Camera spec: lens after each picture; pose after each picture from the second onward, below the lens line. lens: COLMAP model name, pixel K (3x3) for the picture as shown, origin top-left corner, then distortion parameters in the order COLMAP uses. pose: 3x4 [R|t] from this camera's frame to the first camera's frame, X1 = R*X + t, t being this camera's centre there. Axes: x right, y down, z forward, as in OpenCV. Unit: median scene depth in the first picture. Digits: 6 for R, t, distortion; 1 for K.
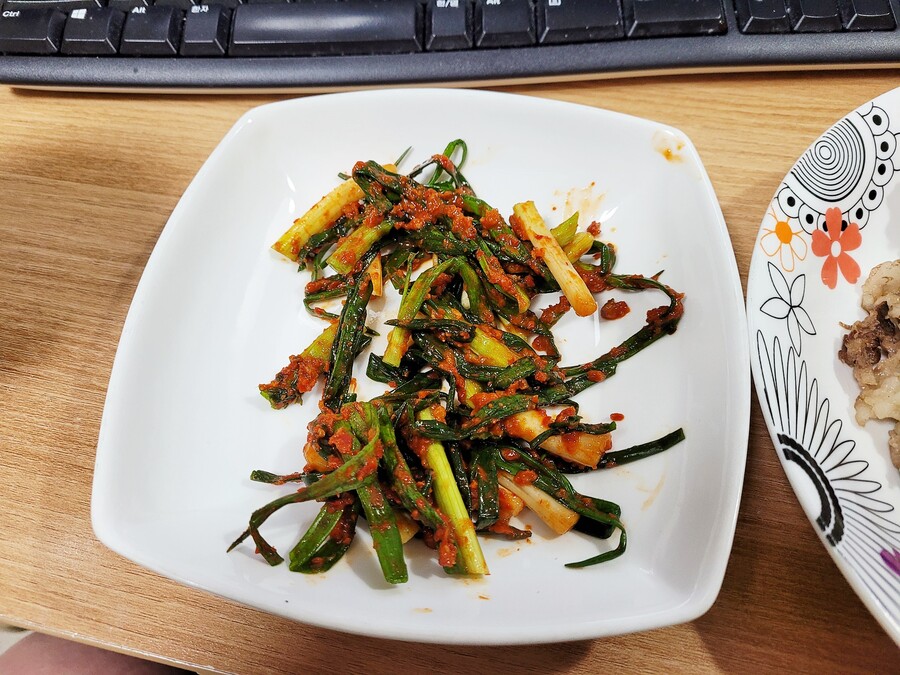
lens RADIAL K [[687.9, 0, 454.6], [0, 687.9, 340.5], [0, 0, 1]] dist [0.008325, -0.000846]
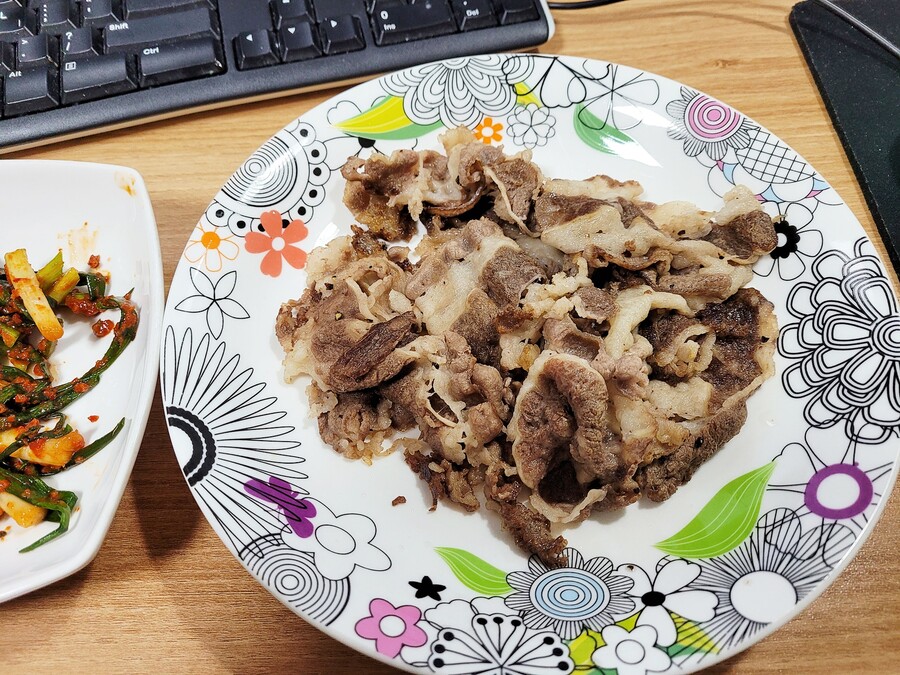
lens RADIAL K [[687.9, 0, 445.3], [0, 687.9, 338.9], [0, 0, 1]] dist [0.008325, -0.000846]
pose [[0.971630, -0.199548, 0.126945, 0.658076], [0.201997, 0.979364, -0.006582, 0.099854], [-0.123012, 0.032037, 0.991888, -0.237042]]
